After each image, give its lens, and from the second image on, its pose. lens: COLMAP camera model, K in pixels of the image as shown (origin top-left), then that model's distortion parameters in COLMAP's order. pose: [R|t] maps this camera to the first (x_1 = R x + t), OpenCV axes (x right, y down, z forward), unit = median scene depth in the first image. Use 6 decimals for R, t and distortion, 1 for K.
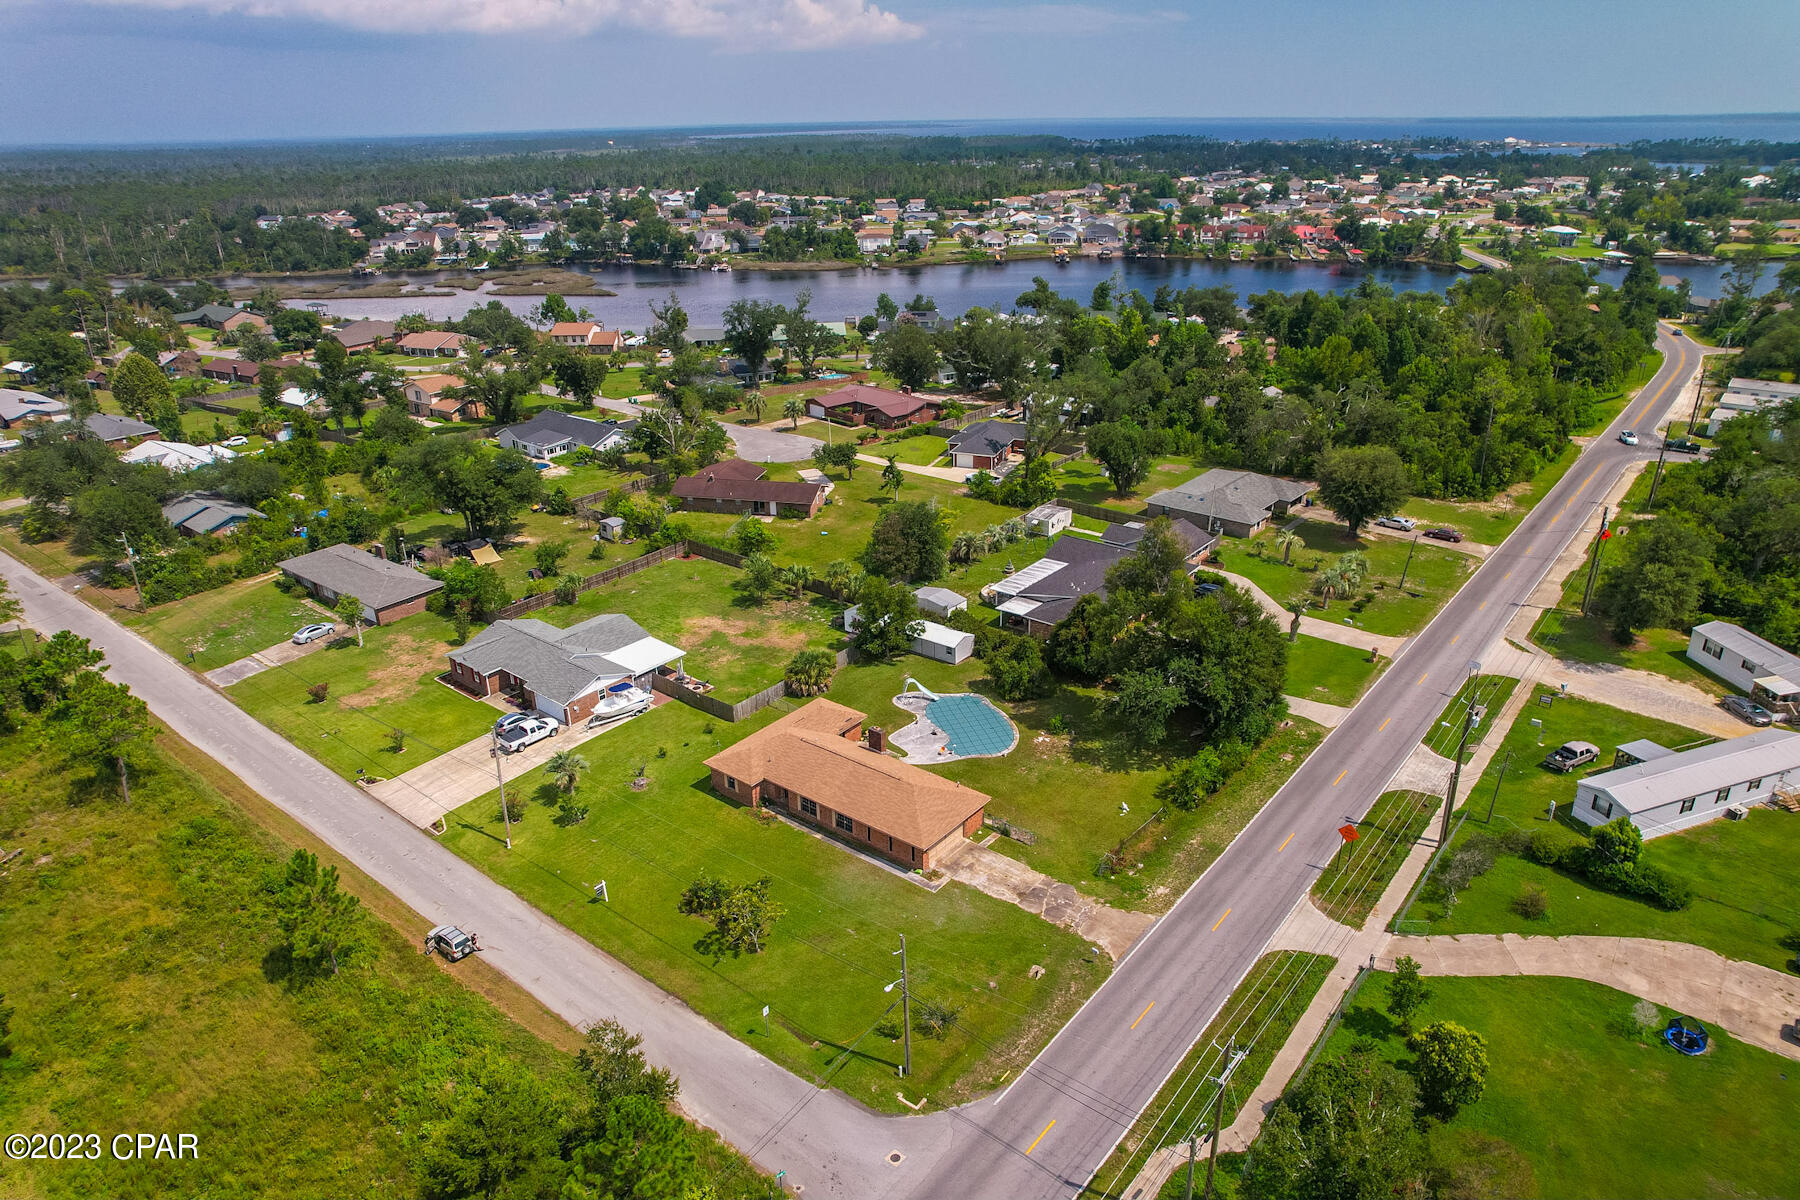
lens RADIAL K [[1151.7, 0, 901.7], [0, 1151.7, 611.9], [0, 0, 1]] dist [-0.069253, 0.058235]
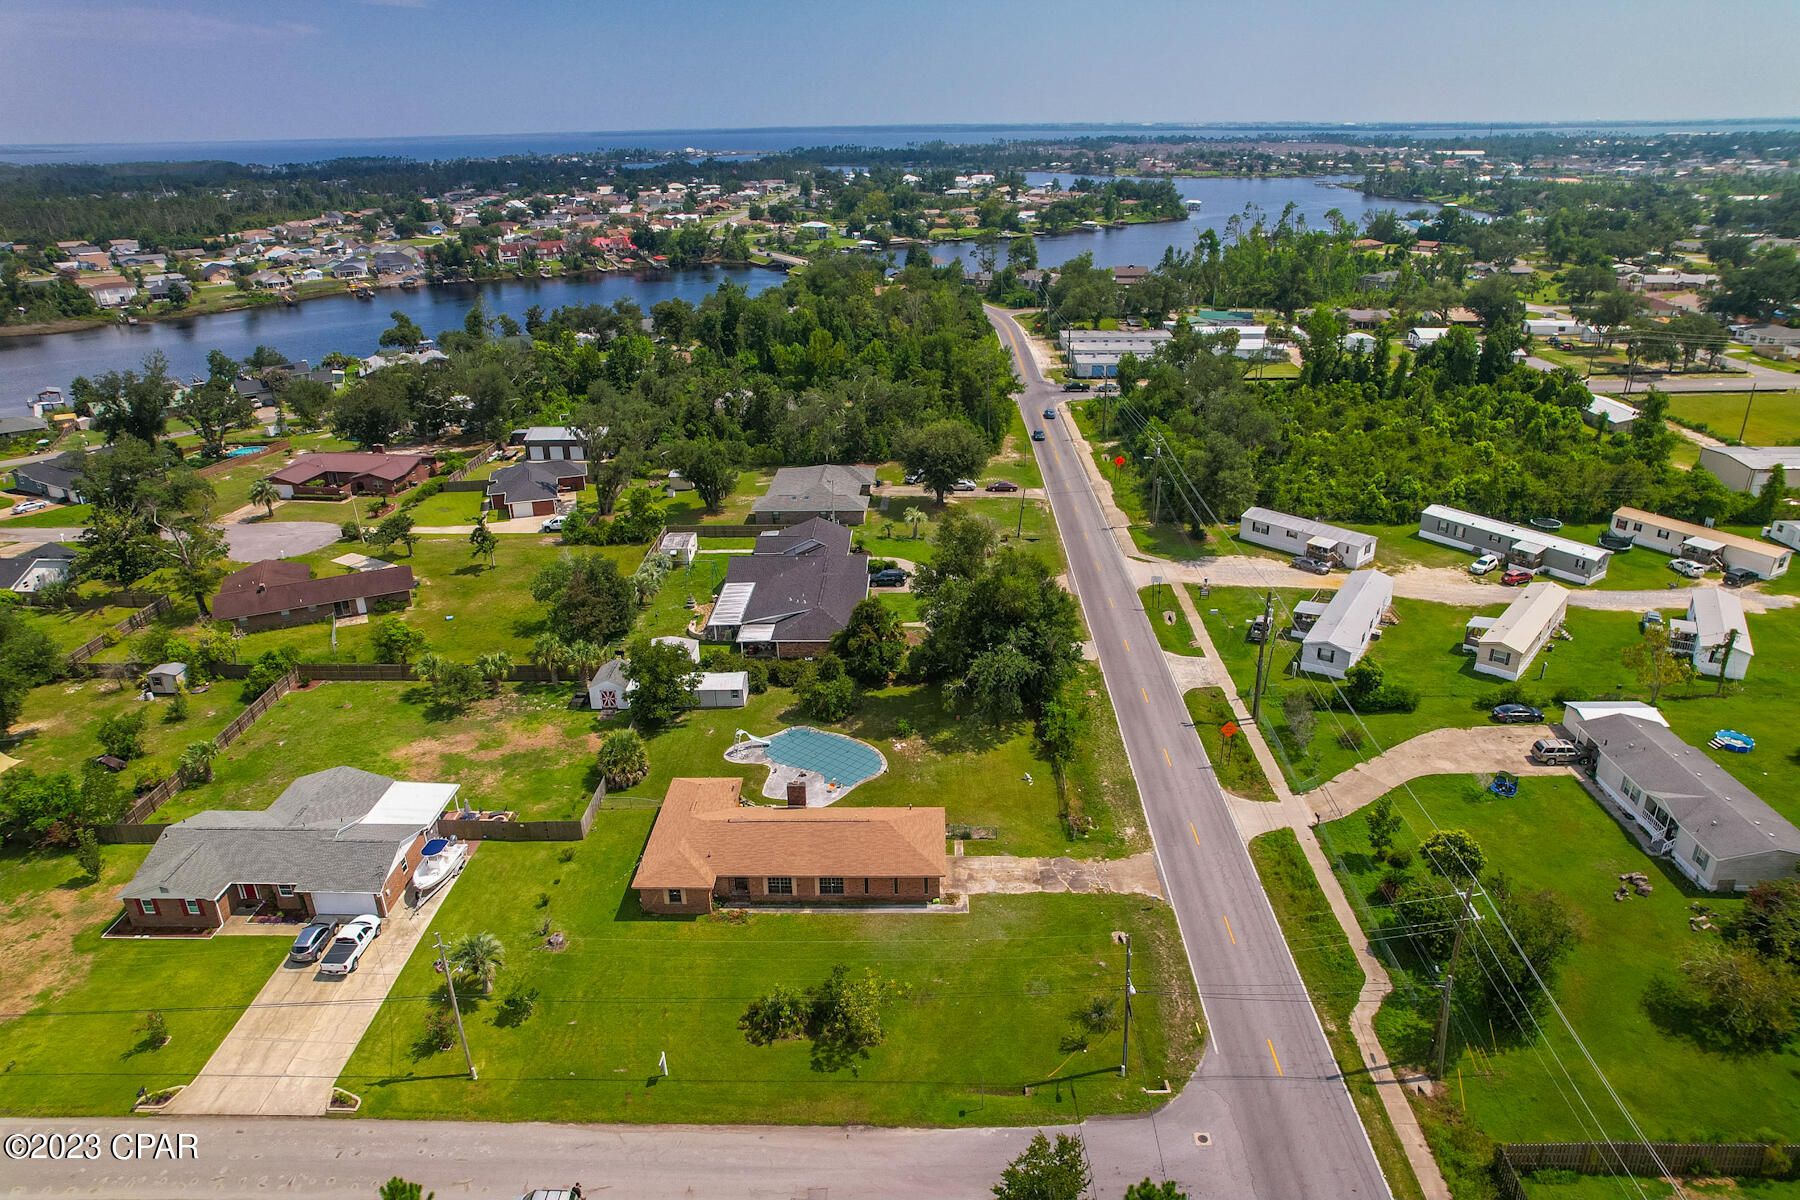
lens RADIAL K [[1151.7, 0, 901.7], [0, 1151.7, 611.9], [0, 0, 1]] dist [-0.069253, 0.058235]
pose [[0.795119, -0.238350, 0.557652, -0.387743], [0.245696, 0.967290, 0.063114, -0.061609], [-0.554454, 0.086830, 0.827672, 0.153533]]
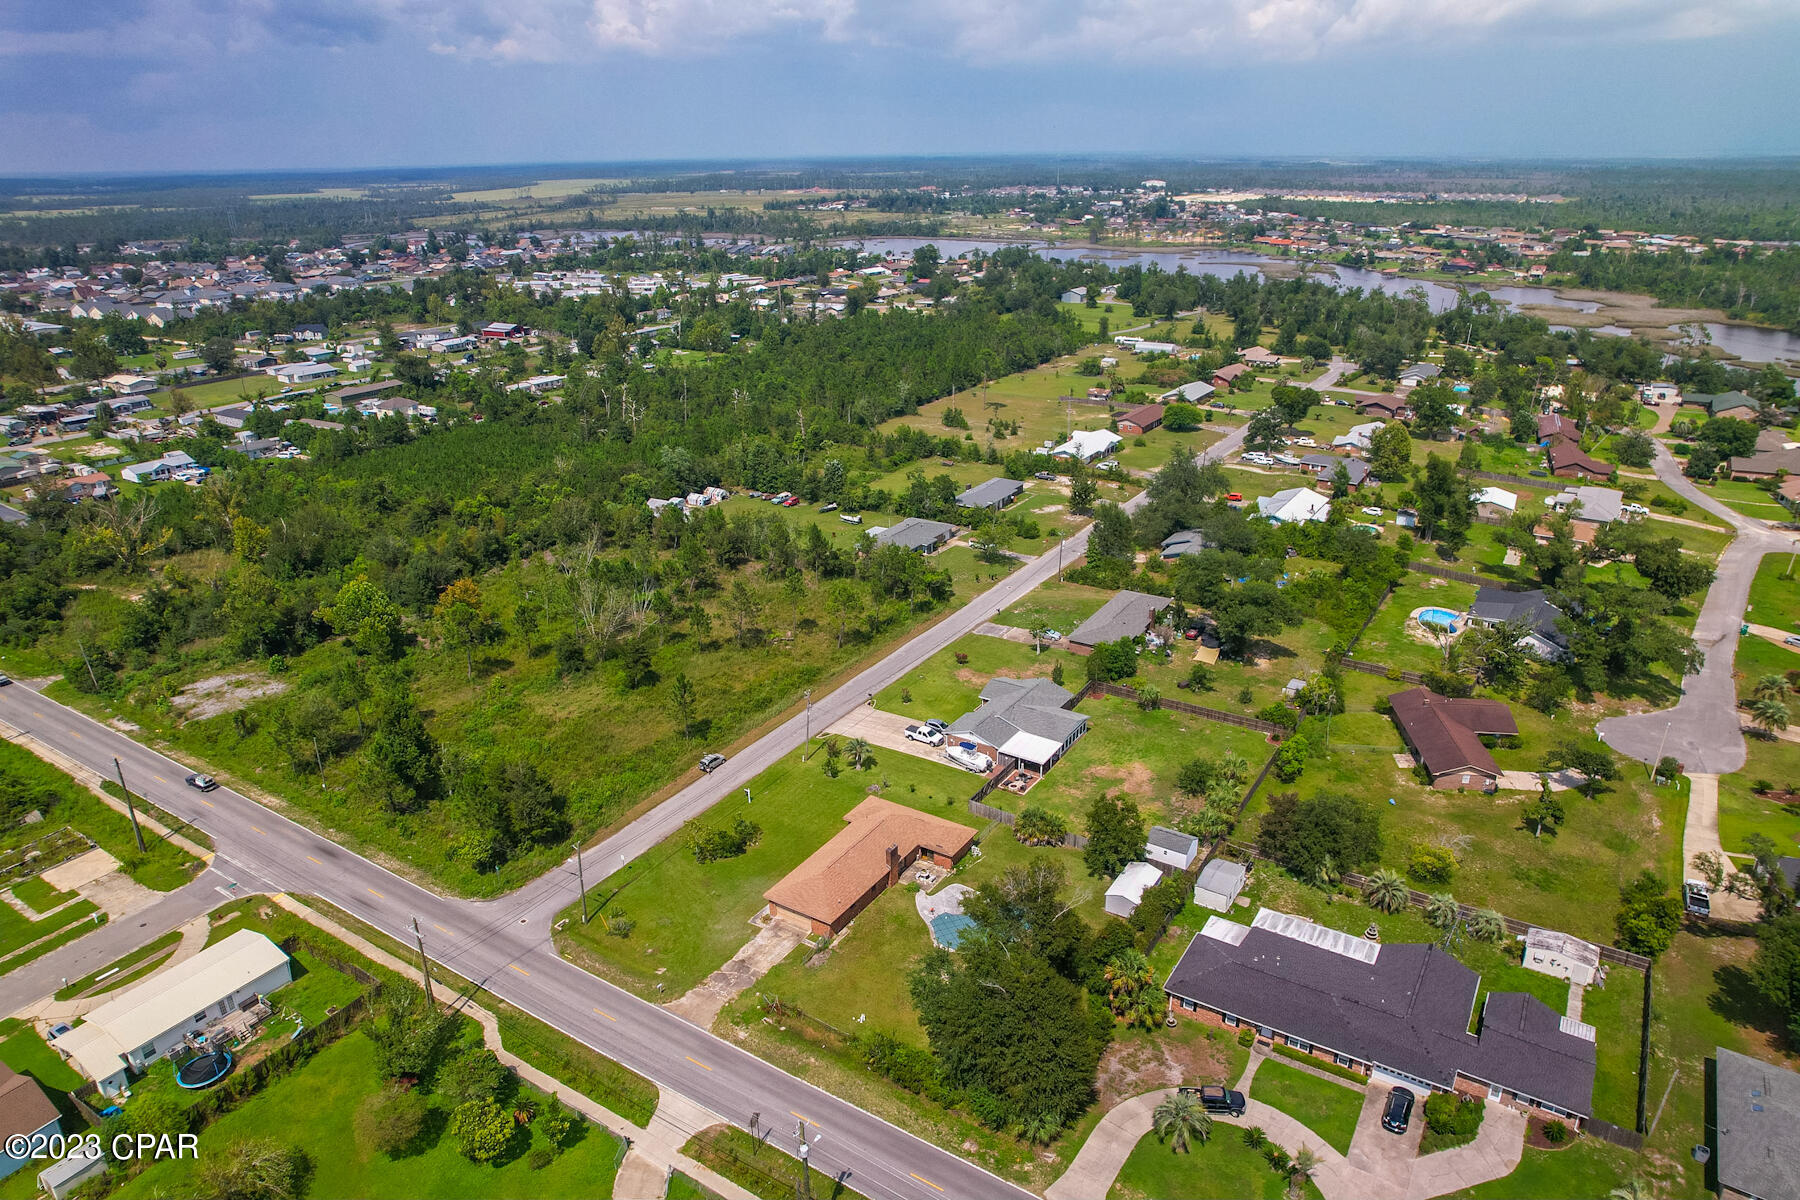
lens RADIAL K [[1151.7, 0, 901.7], [0, 1151.7, 611.9], [0, 0, 1]] dist [-0.069253, 0.058235]
pose [[0.106982, 0.390780, -0.914246, 0.923084], [-0.388825, 0.862737, 0.323264, -0.477563], [0.915079, 0.320898, 0.244242, 0.544880]]
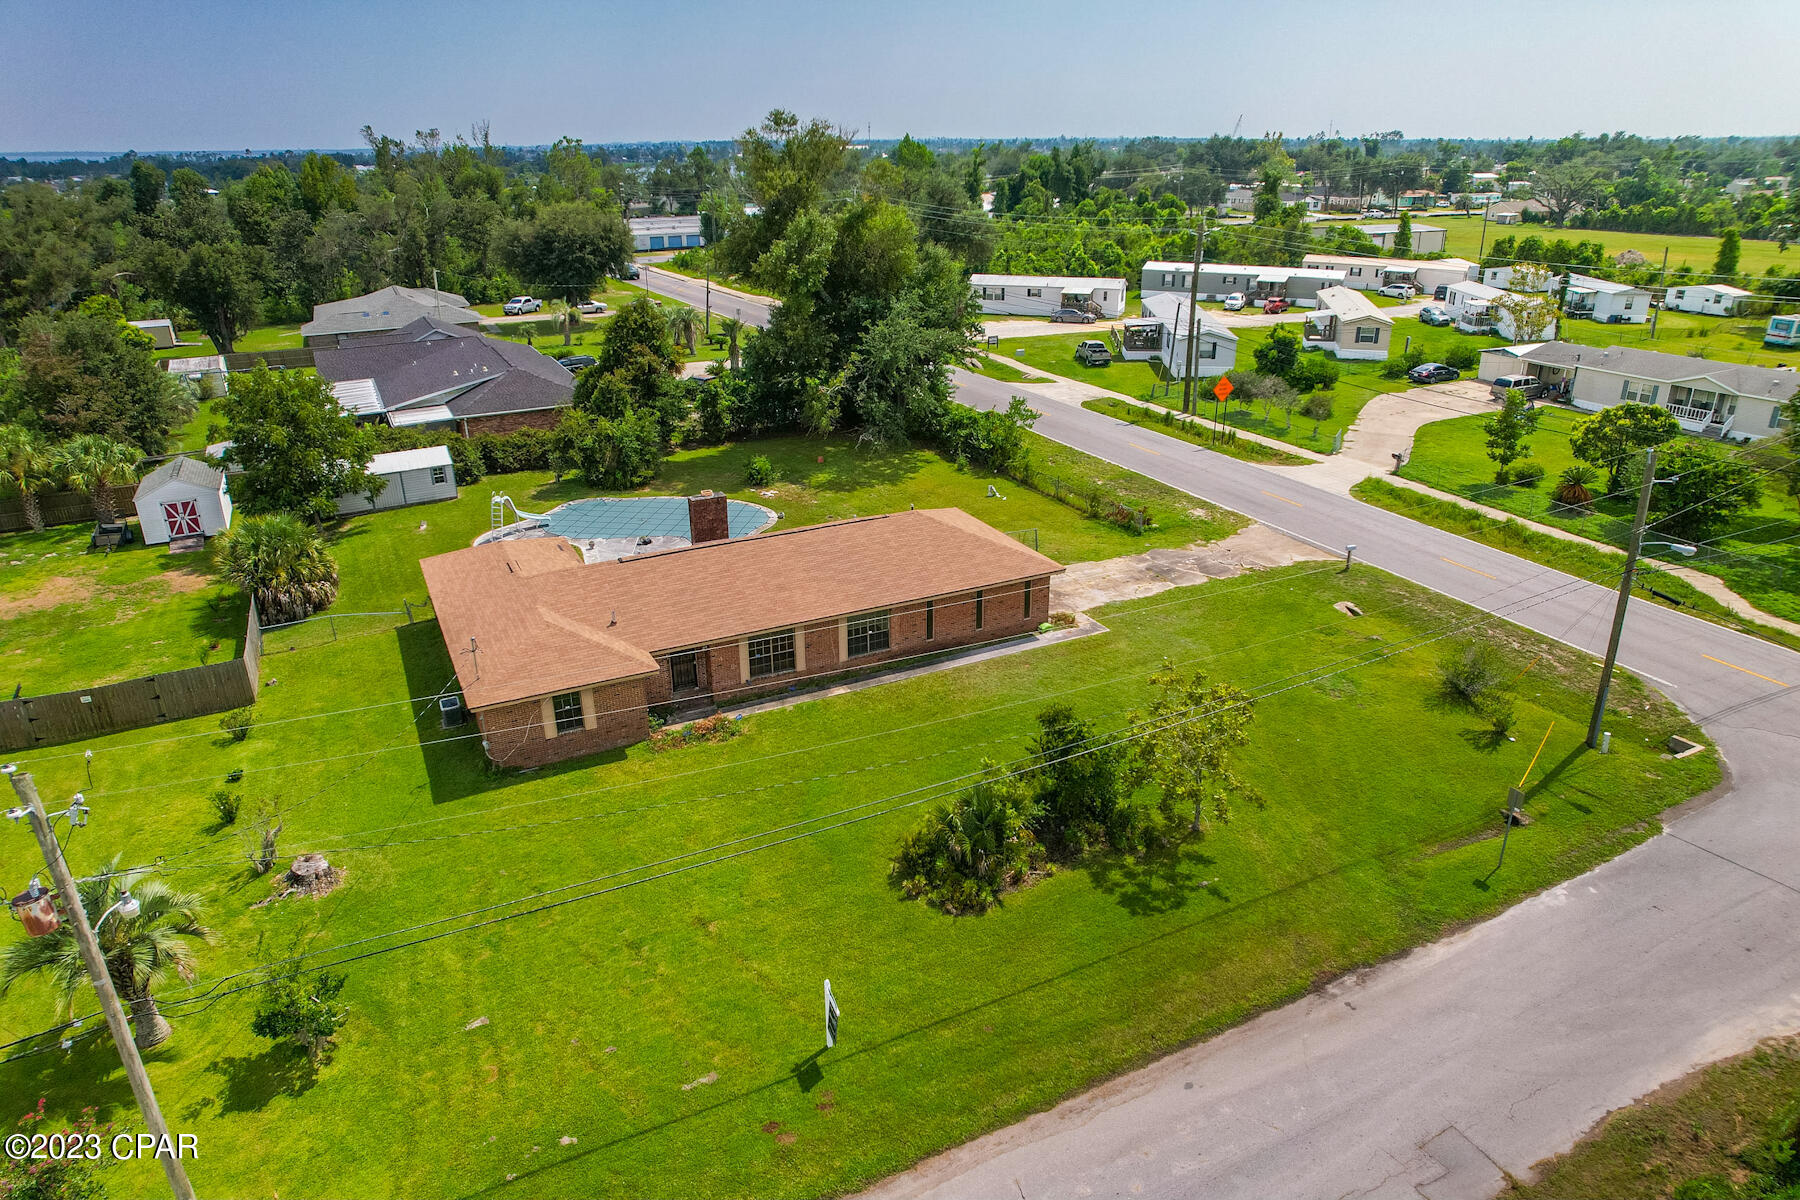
lens RADIAL K [[1151.7, 0, 901.7], [0, 1151.7, 611.9], [0, 0, 1]] dist [-0.069253, 0.058235]
pose [[0.414556, -0.339772, 0.844214, -0.360192], [0.366819, 0.911371, 0.186672, 0.077020], [-0.832819, 0.232288, 0.502450, 0.624055]]
